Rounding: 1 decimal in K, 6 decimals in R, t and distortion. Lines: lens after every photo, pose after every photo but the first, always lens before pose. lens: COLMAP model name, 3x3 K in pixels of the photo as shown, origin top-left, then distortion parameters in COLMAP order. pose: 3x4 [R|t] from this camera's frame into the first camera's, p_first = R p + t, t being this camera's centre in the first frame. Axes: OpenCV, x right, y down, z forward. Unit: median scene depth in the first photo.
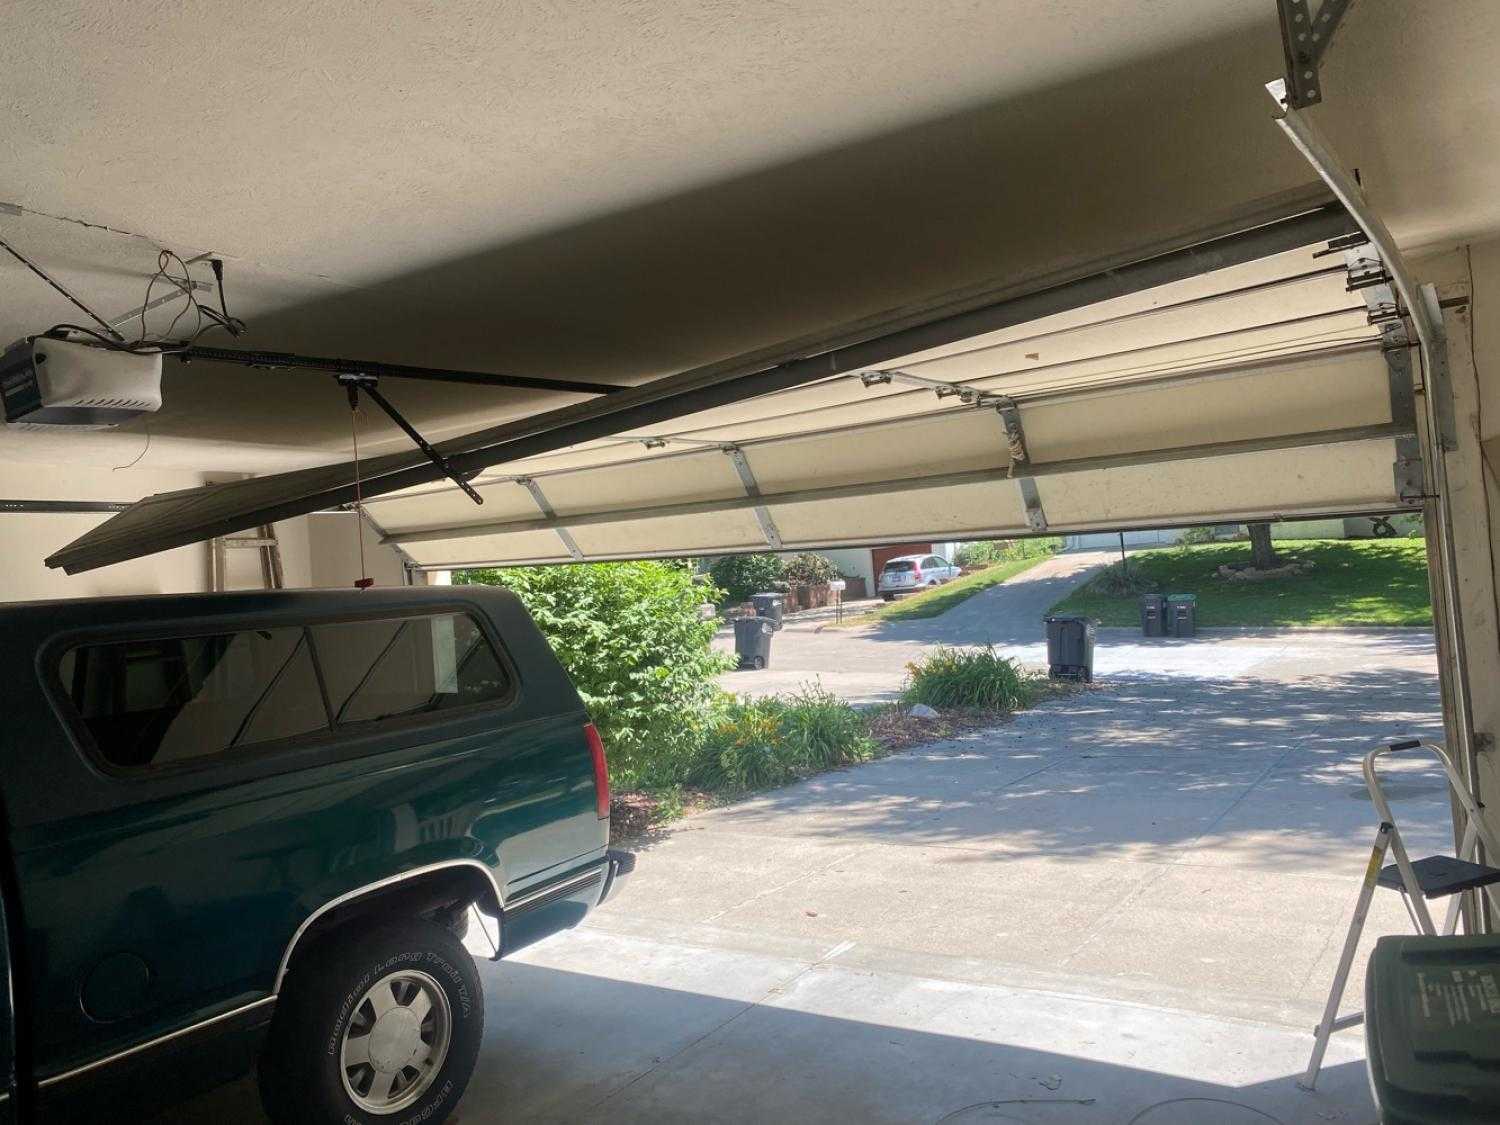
lens RADIAL K [[1112.2, 0, 750.0], [0, 1112.2, 562.5], [0, 0, 1]] dist [0.005433, -0.000204]
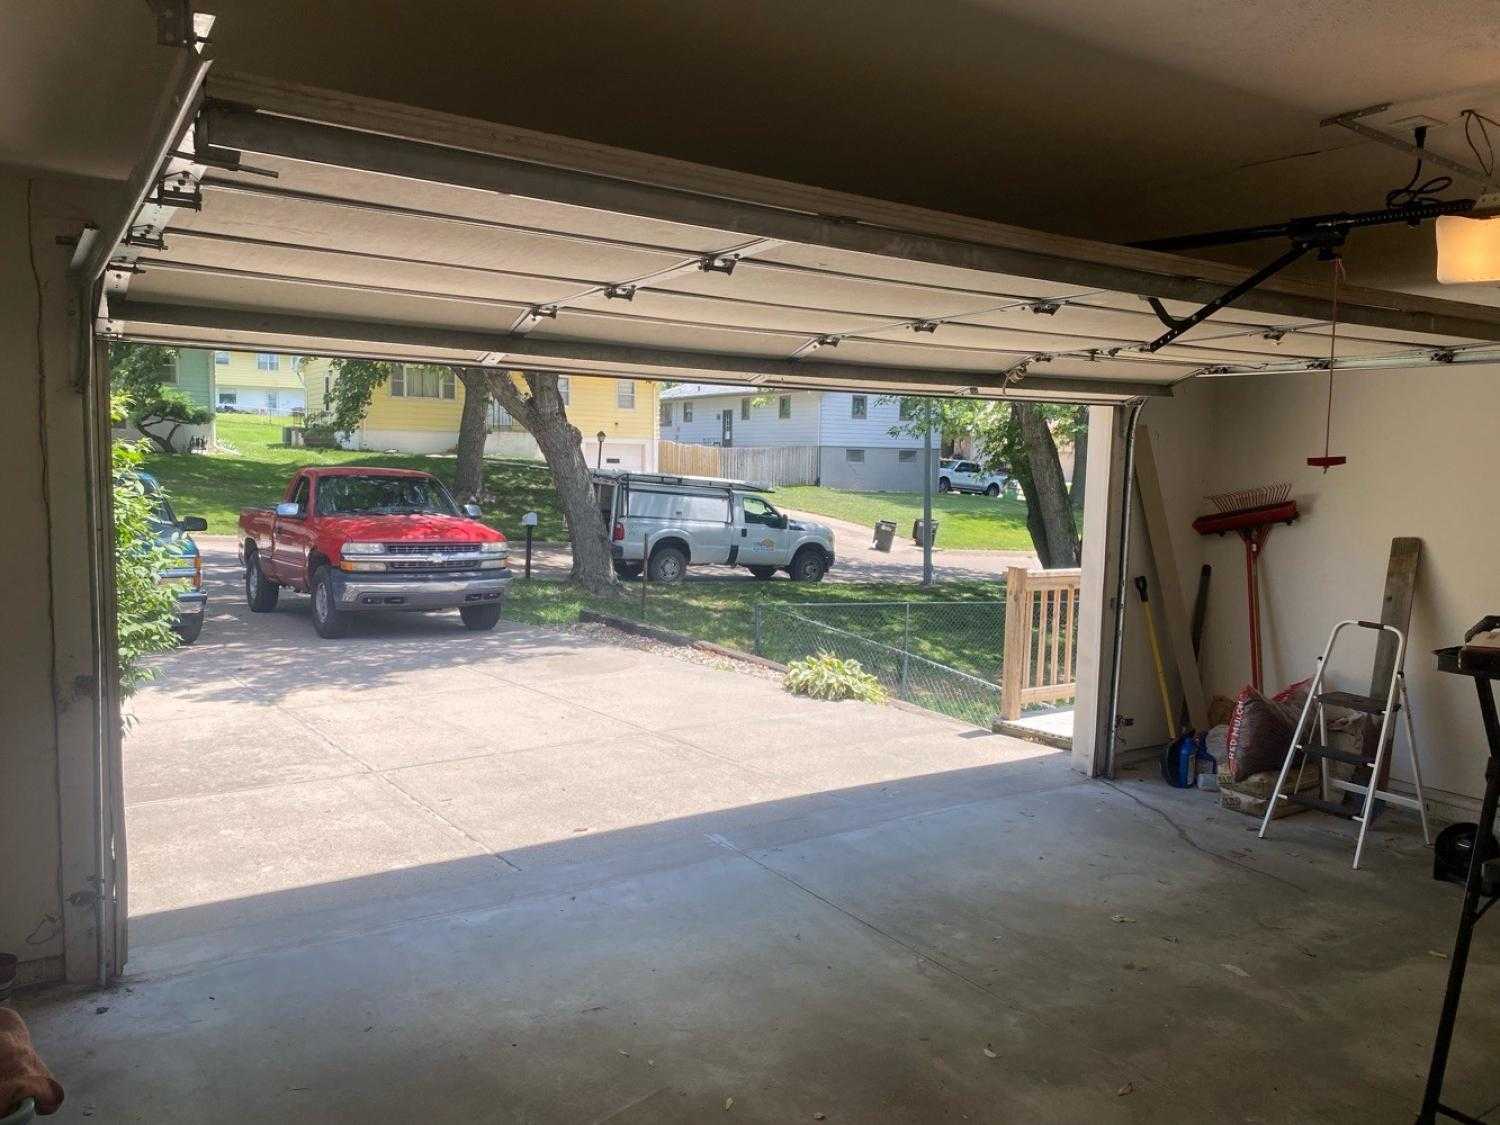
lens RADIAL K [[1112.2, 0, 750.0], [0, 1112.2, 562.5], [0, 0, 1]] dist [0.005433, -0.000204]
pose [[0.405570, -0.005361, 0.914048, -0.856930], [-0.068207, 0.997017, 0.036112, 0.062543], [-0.911516, -0.076990, 0.403994, 0.616088]]
